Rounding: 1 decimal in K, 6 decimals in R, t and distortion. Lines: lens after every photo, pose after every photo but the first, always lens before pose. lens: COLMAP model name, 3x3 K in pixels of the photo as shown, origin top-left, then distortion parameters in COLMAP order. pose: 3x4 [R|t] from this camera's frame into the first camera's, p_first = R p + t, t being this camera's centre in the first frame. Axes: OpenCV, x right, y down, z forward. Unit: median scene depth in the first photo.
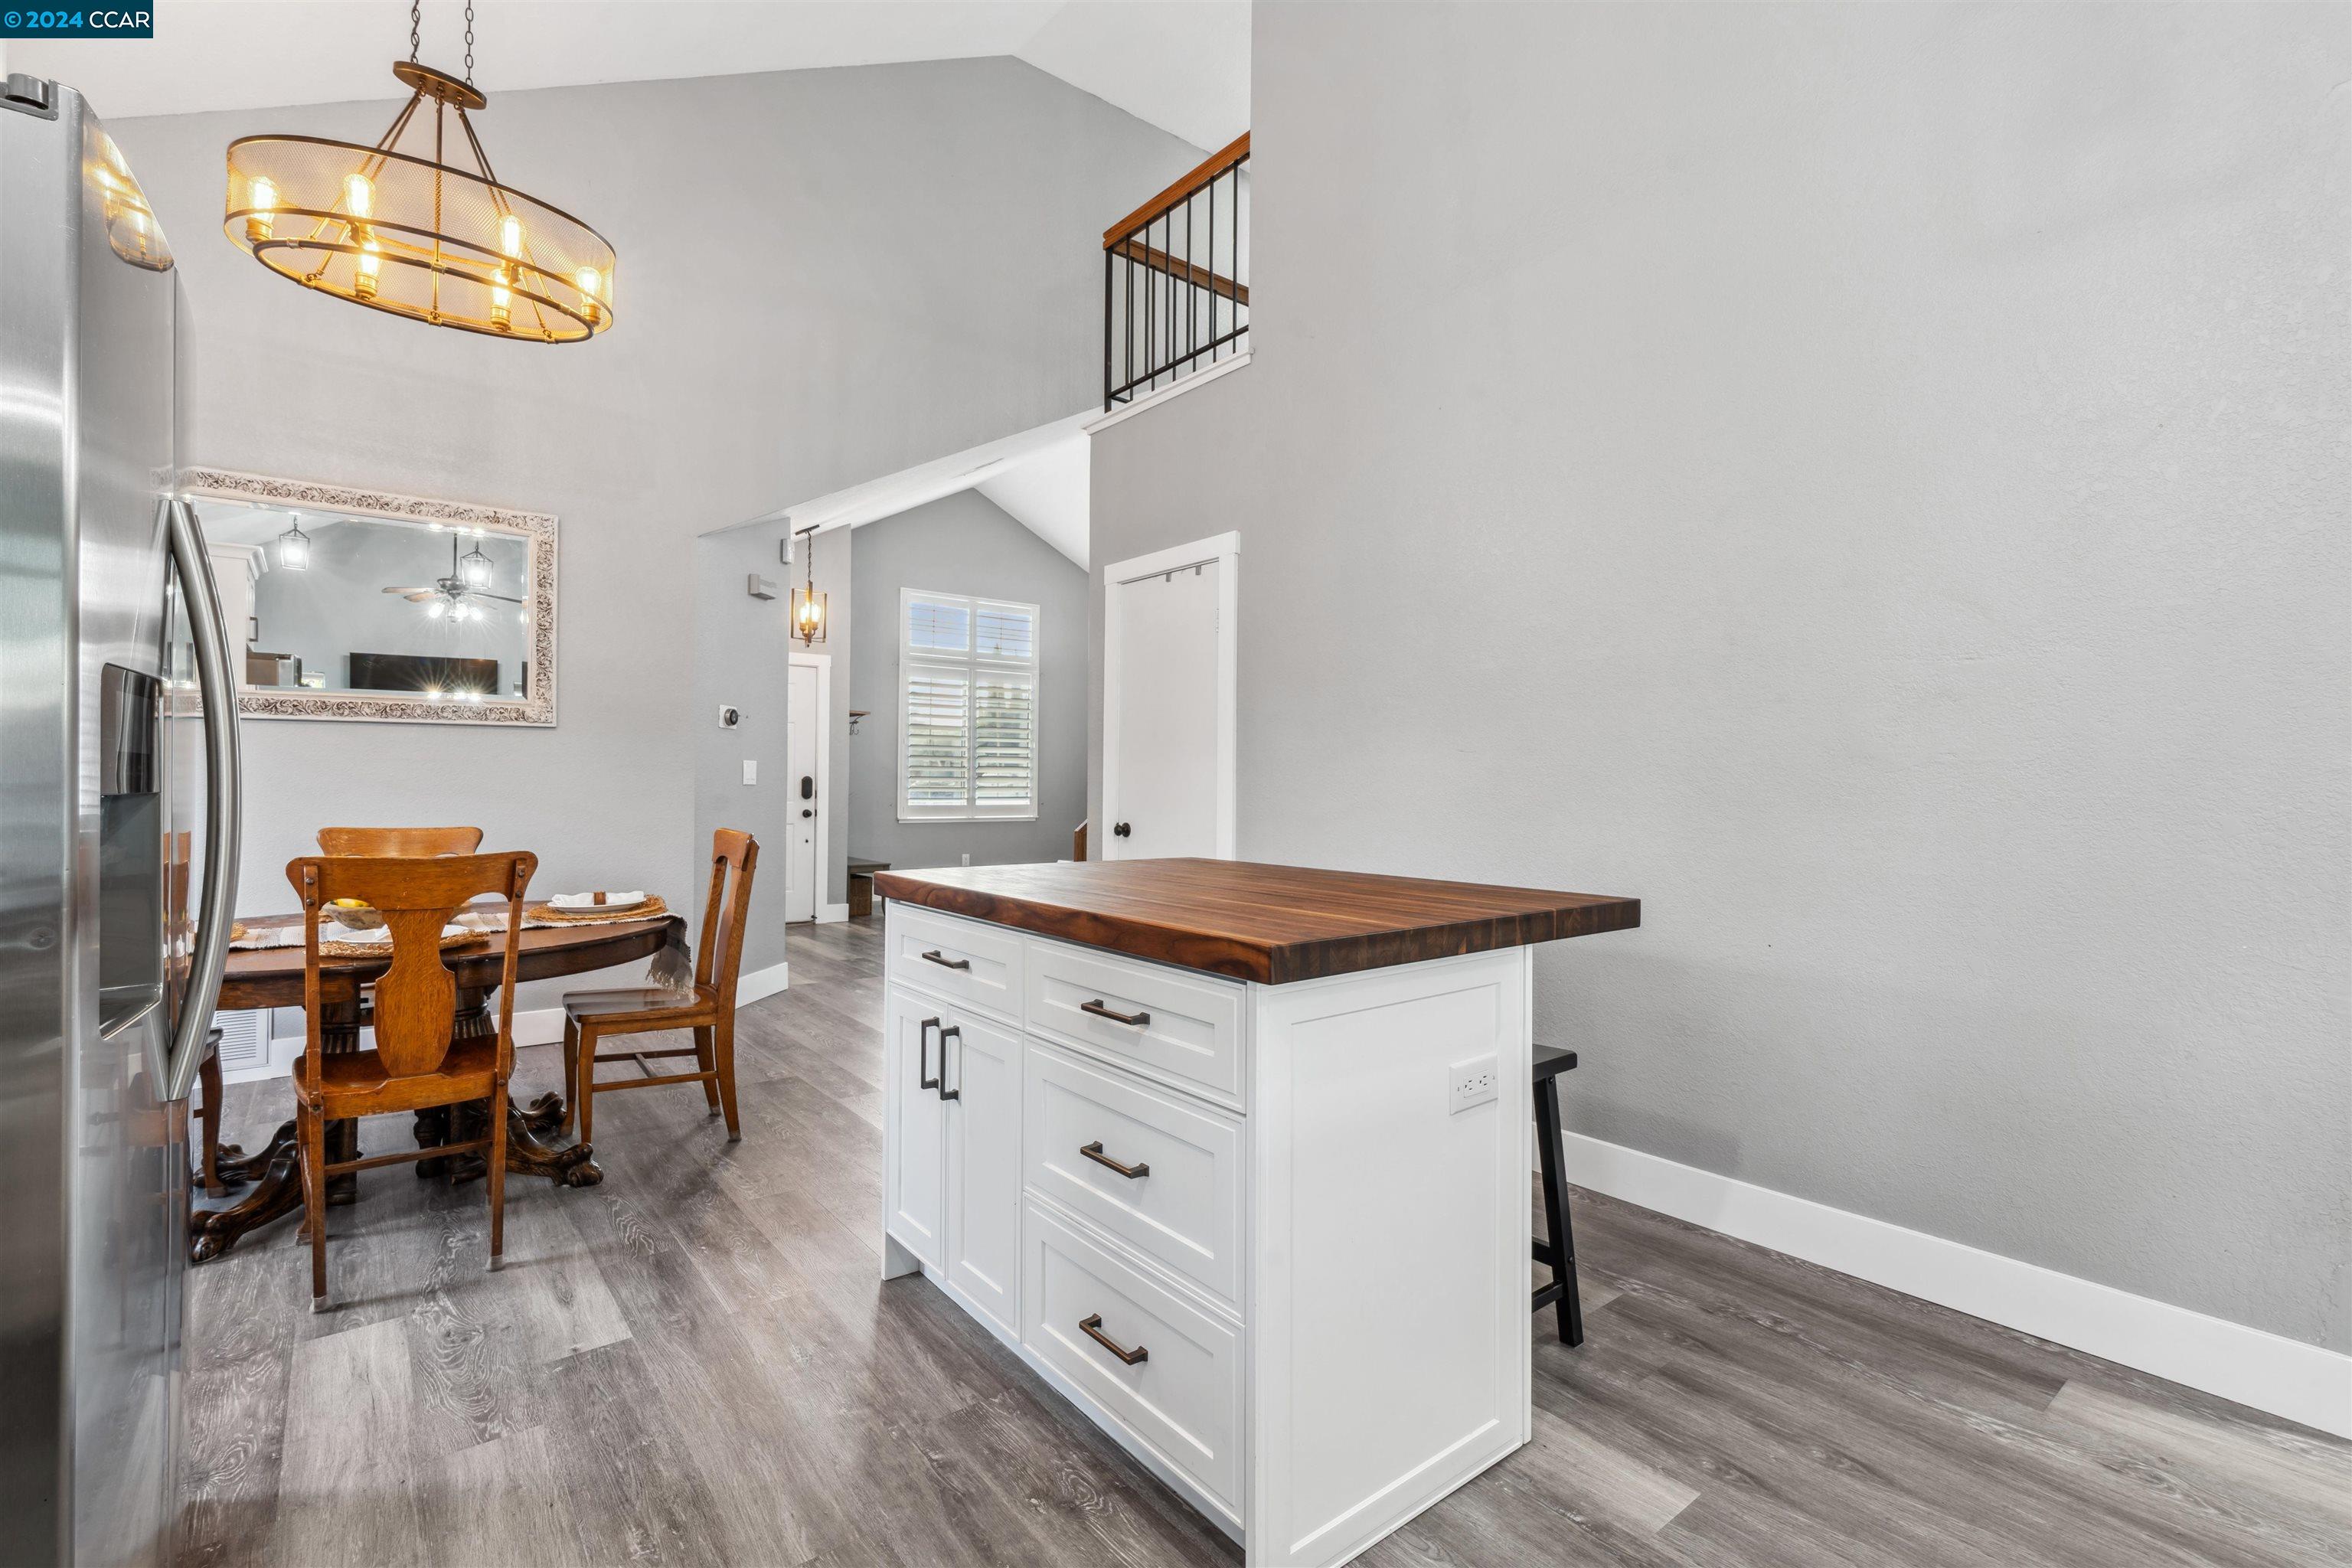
lens RADIAL K [[1053.5, 0, 1177.9], [0, 1053.5, 772.2], [0, 0, 1]] dist [-0.004073, 0.000115]
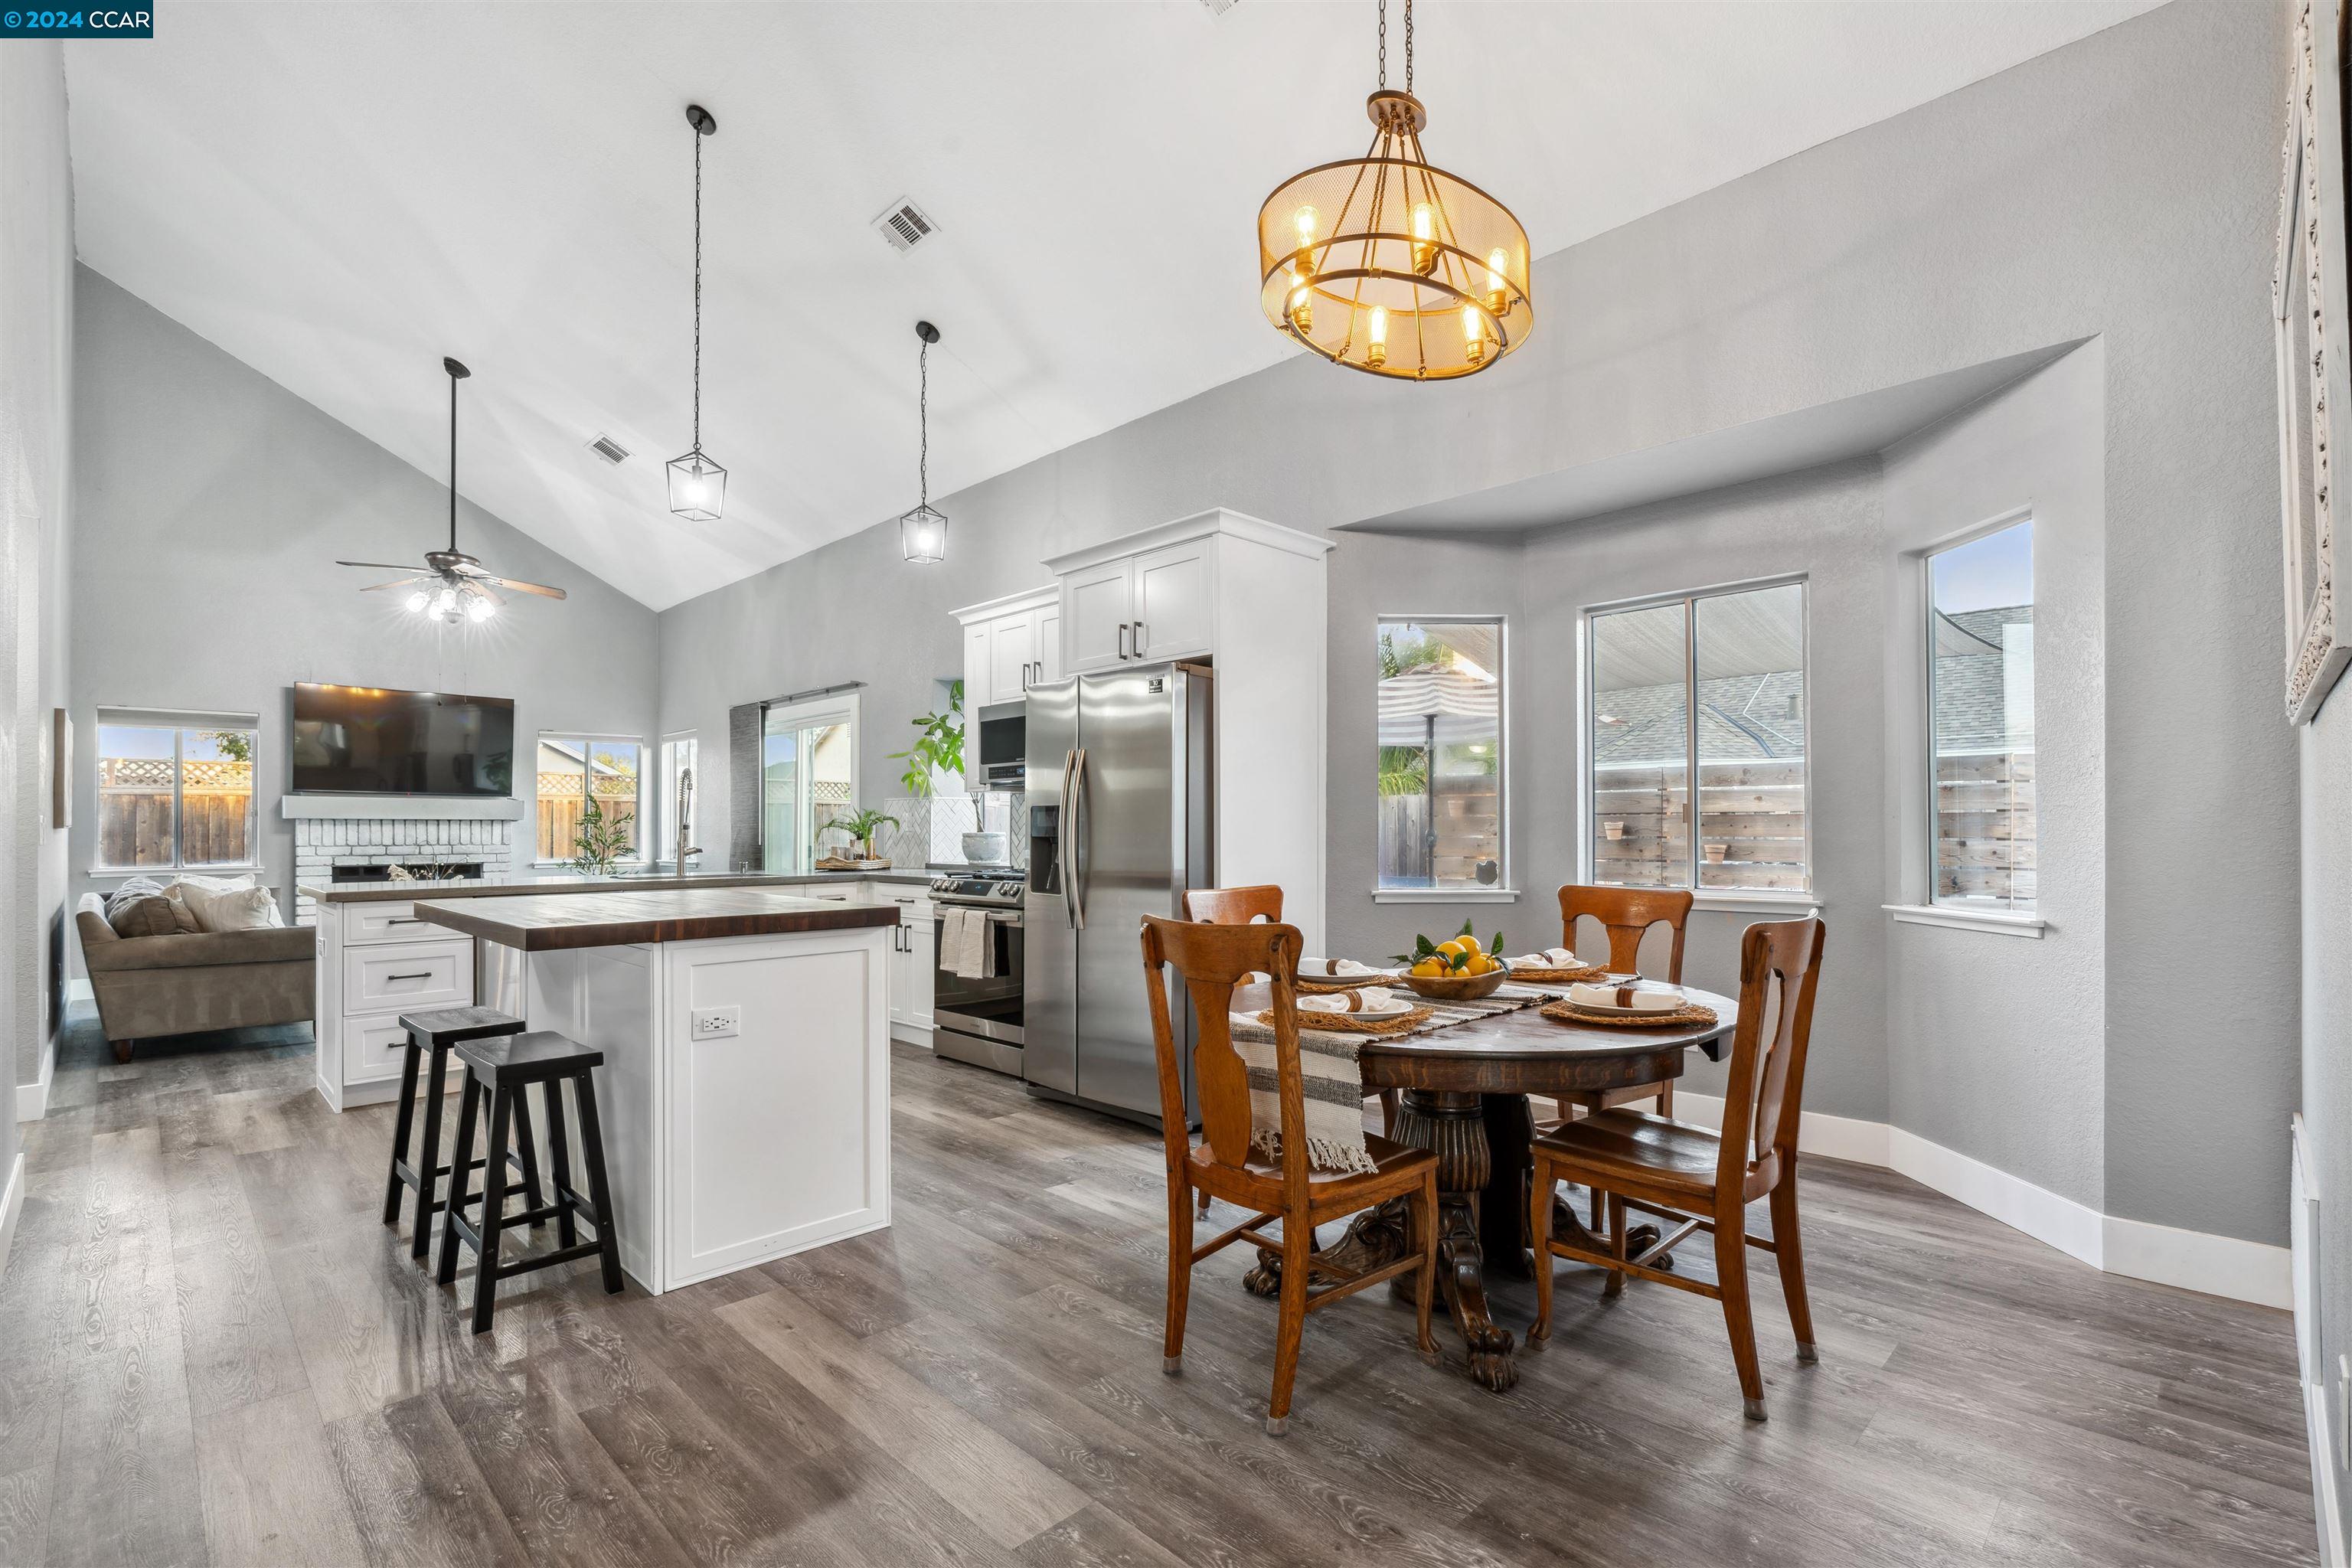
lens RADIAL K [[1083.1, 0, 1173.5], [0, 1083.1, 815.7], [0, 0, 1]] dist [0.003008, 0.000819]
pose [[-0.994945, -0.005391, -0.100278, -0.278112], [-0.003058, 0.999721, -0.023407, 0.009772], [0.100377, -0.022983, -0.994684, 1.336593]]
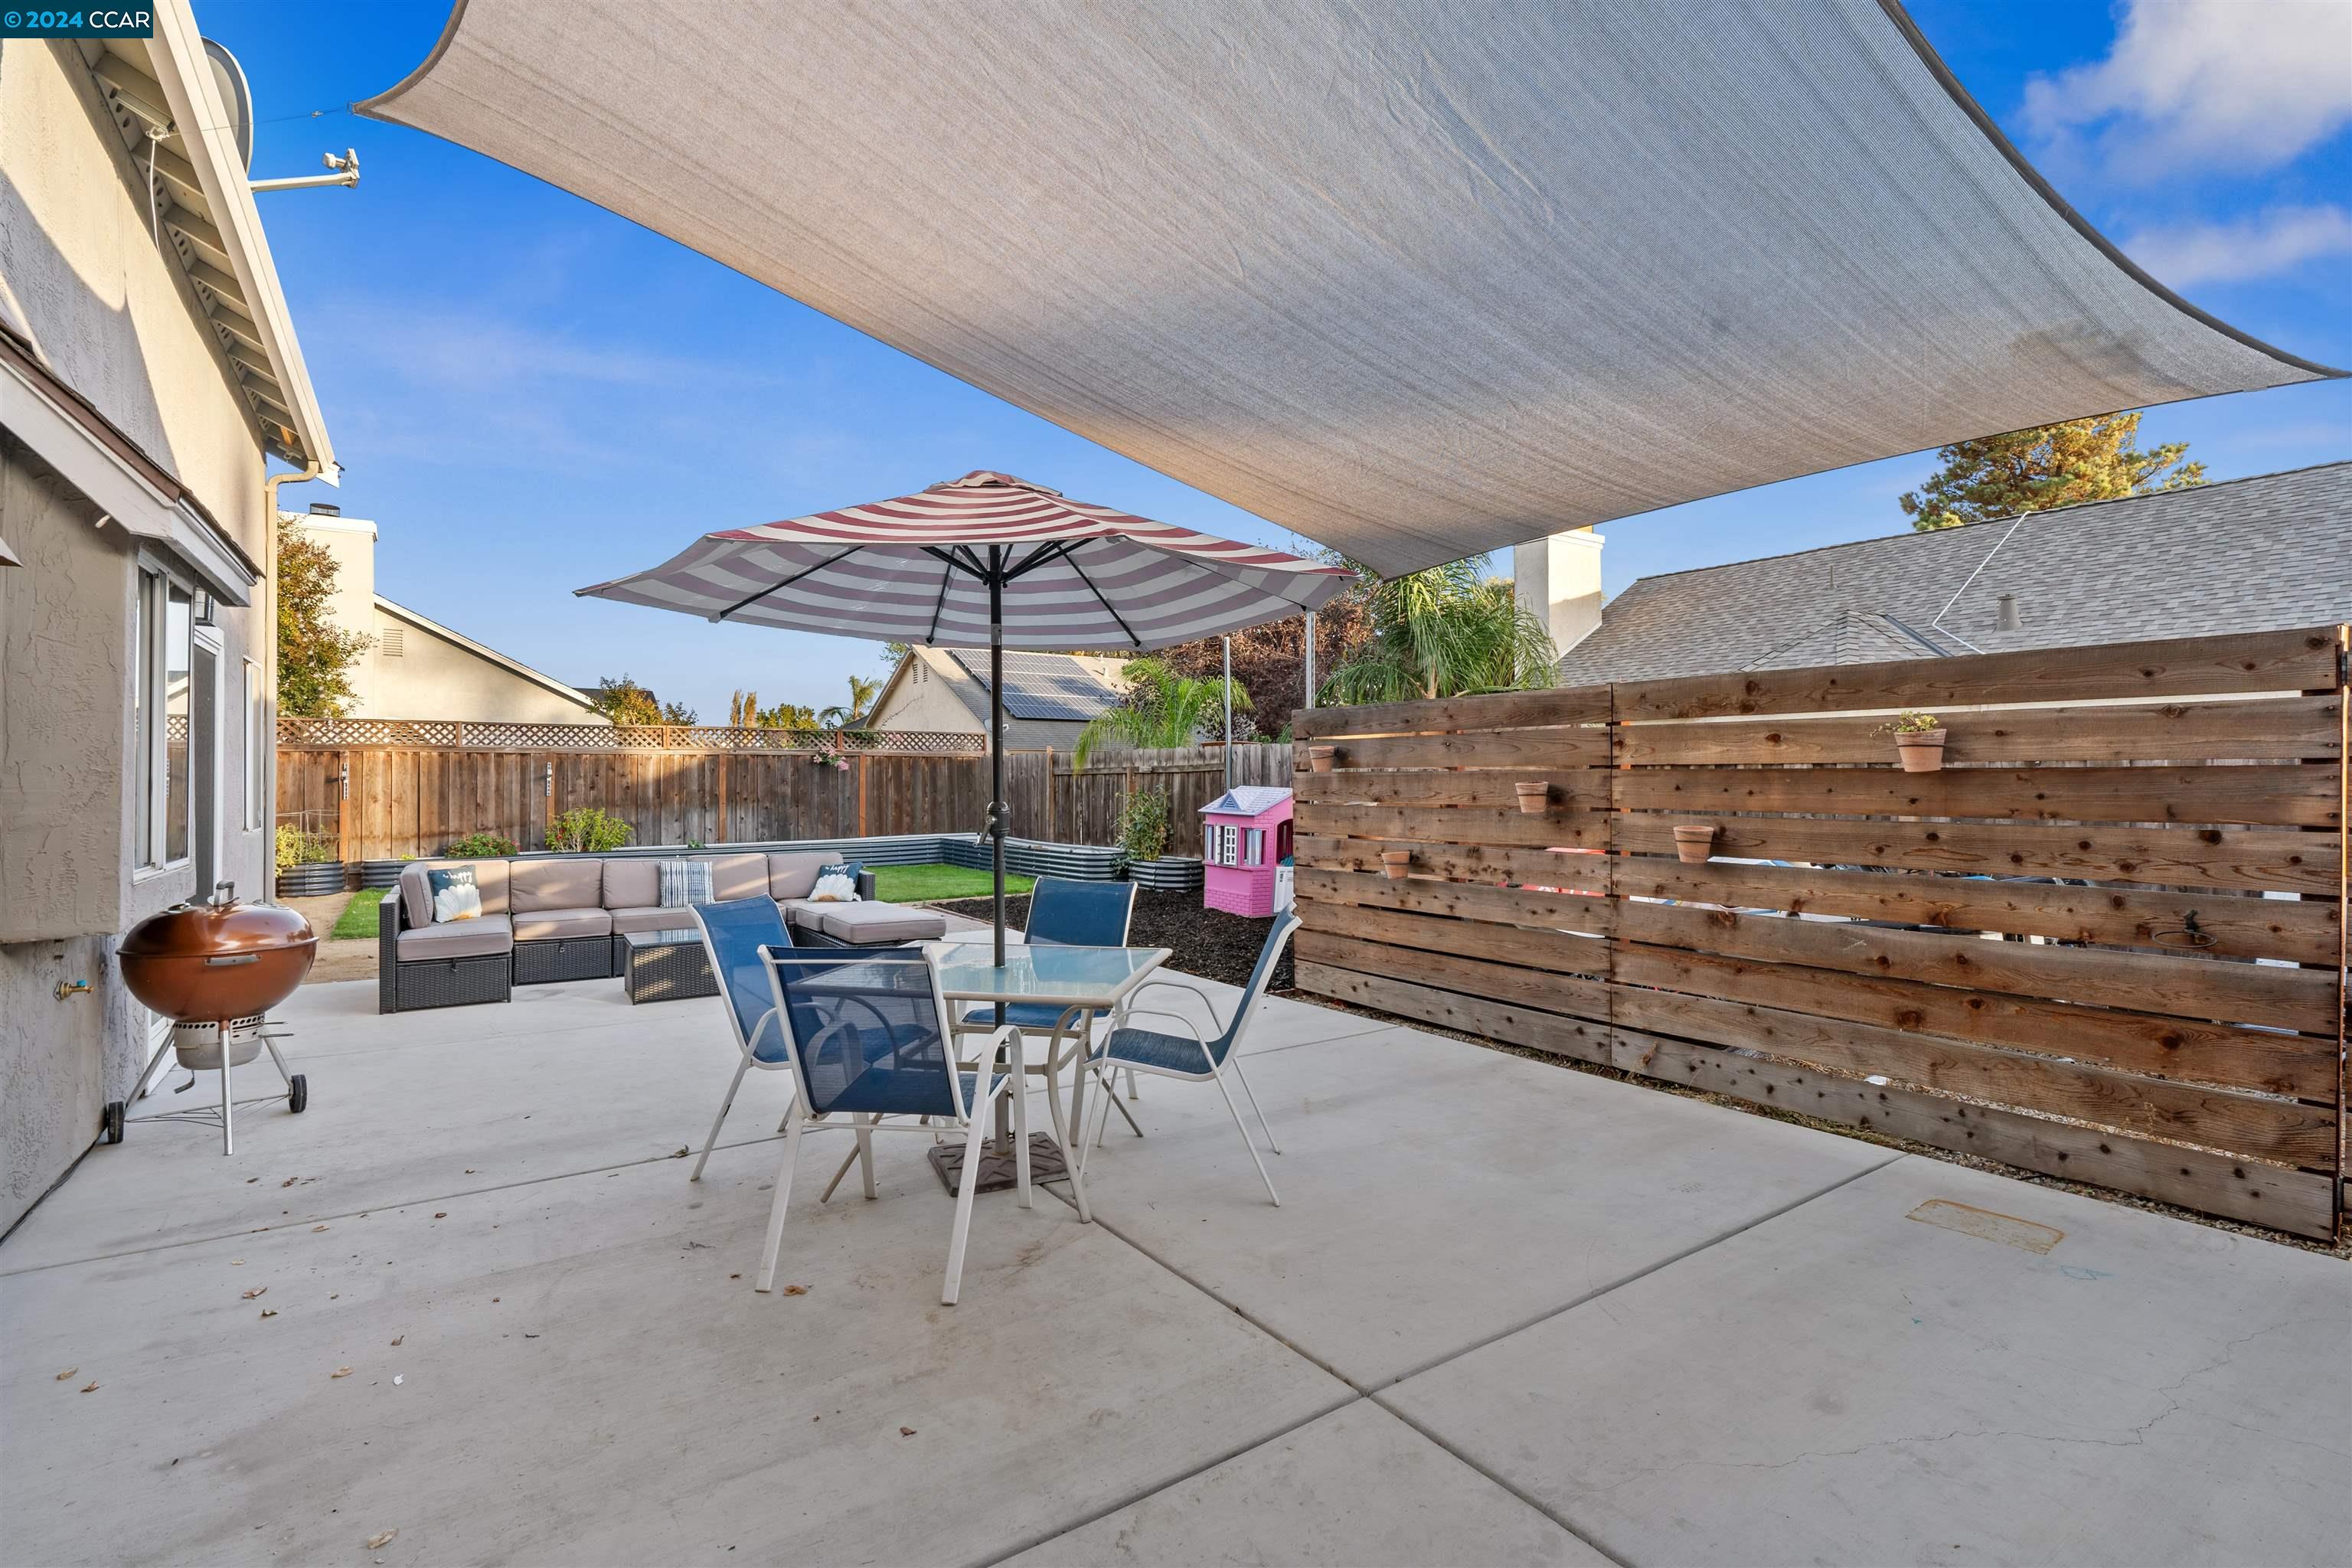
lens RADIAL K [[1080.3, 0, 1168.0], [0, 1080.3, 777.0], [0, 0, 1]] dist [0.000175, 0.000073]
pose [[-0.996572, -0.002827, 0.082687, -1.077683], [-0.003853, 0.999918, -0.012243, -0.020671], [-0.082645, -0.012519, -0.996500, 0.513634]]
